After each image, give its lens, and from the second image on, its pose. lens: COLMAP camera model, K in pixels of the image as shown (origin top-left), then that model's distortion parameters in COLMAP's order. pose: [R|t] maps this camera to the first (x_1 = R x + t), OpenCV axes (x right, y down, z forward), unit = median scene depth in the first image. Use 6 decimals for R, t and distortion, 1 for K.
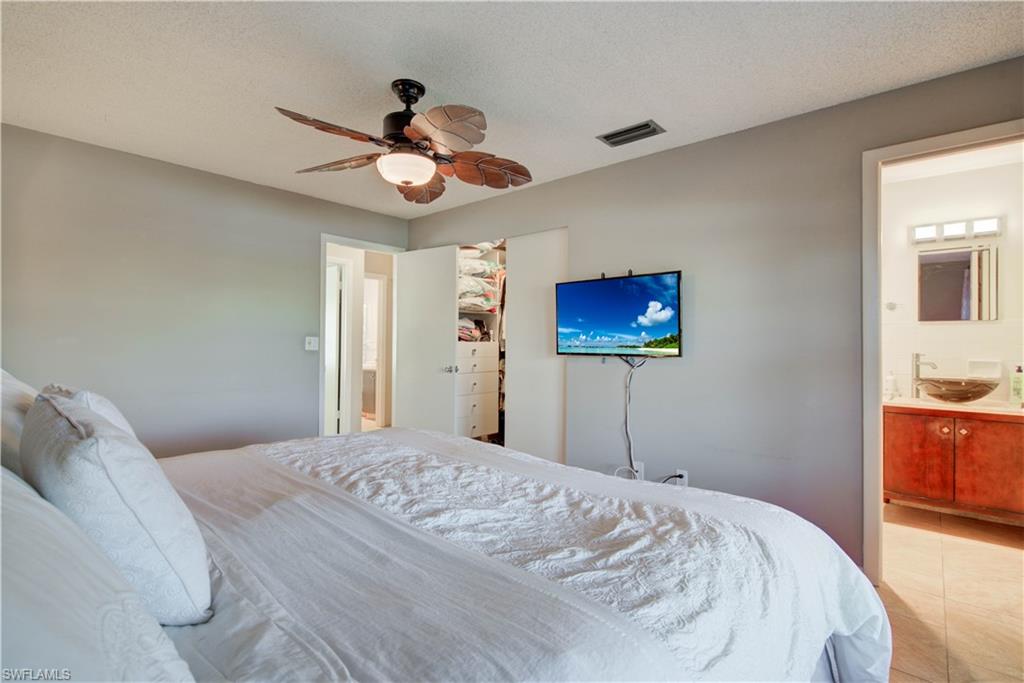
lens RADIAL K [[479.4, 0, 508.0], [0, 479.4, 337.9], [0, 0, 1]] dist [-0.001582, -0.001743]
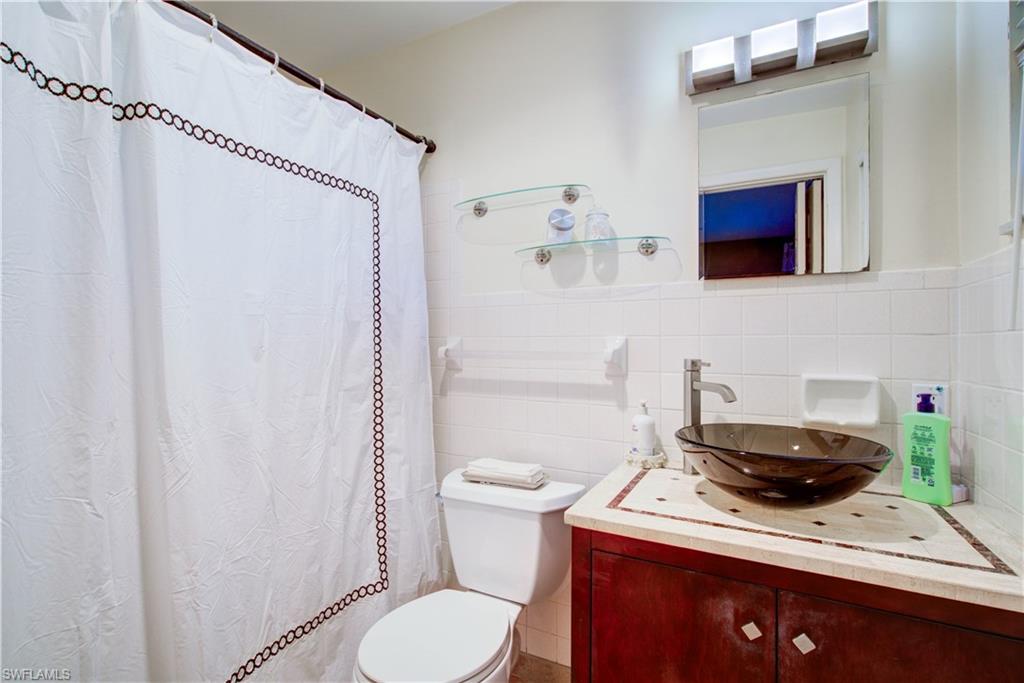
lens RADIAL K [[479.4, 0, 515.8], [0, 479.4, 339.2], [0, 0, 1]] dist [-0.001582, -0.001743]
pose [[0.966951, -0.010659, 0.254741, 0.660461], [0.009497, 0.999938, 0.005793, 0.012724], [-0.254787, -0.003182, 0.966992, 0.708679]]
